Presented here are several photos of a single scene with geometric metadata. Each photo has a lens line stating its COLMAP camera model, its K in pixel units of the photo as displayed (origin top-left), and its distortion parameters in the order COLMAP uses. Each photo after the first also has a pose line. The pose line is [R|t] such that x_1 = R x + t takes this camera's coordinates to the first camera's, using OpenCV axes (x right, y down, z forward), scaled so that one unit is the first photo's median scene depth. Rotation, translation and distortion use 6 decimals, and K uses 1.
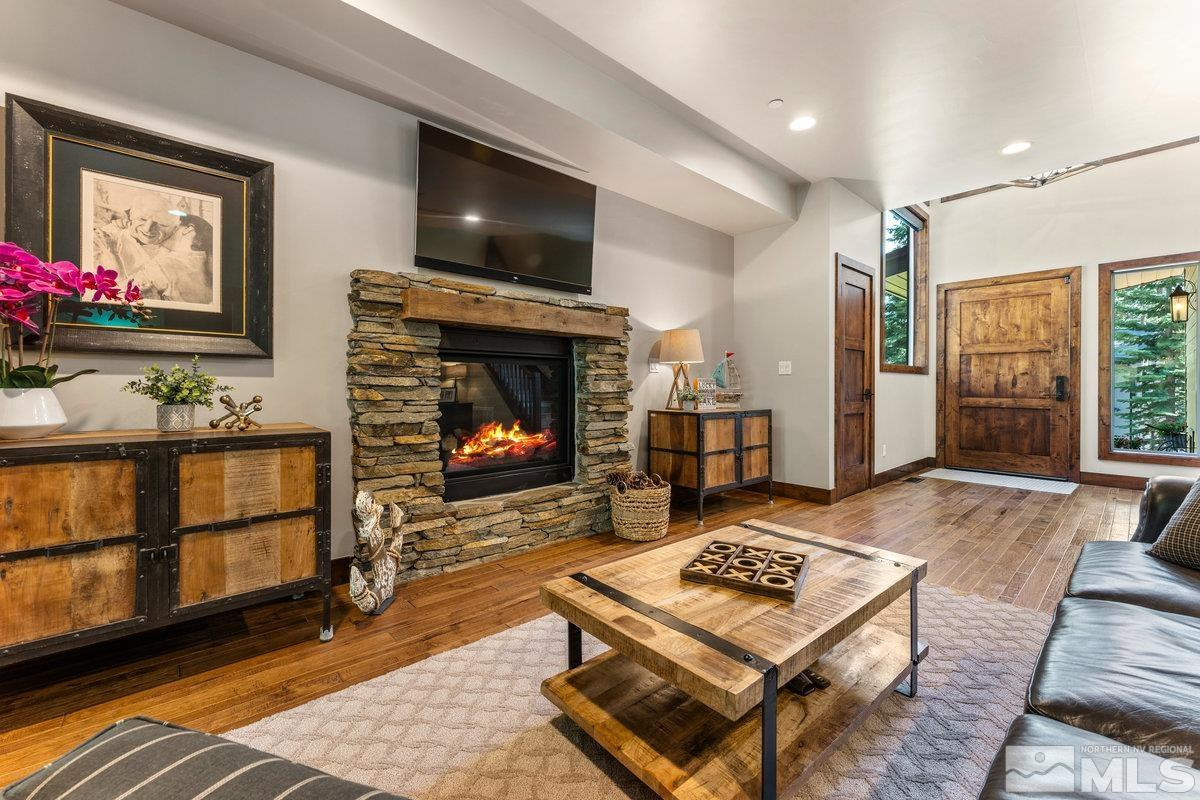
lens RADIAL K [[475.0, 0, 601.1], [0, 475.0, 386.1], [0, 0, 1]] dist [-0.000747, -0.000075]
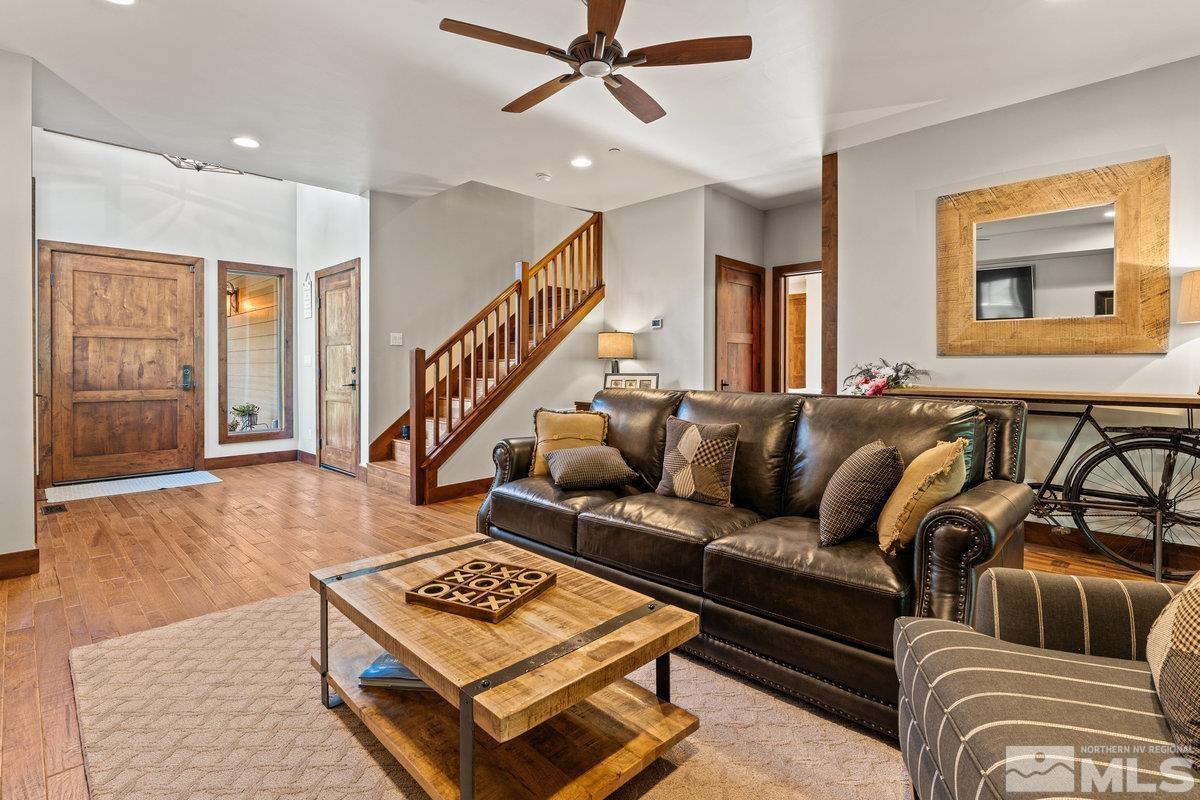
lens RADIAL K [[541.1, 0, 602.0], [0, 541.1, 371.4], [0, 0, 1]] dist [0.001428, 0.000040]
pose [[-0.042547, -0.008508, 0.999058, -0.183428], [0.001617, 0.999962, 0.008585, -0.016711], [-0.999093, 0.001981, -0.042532, 0.181212]]
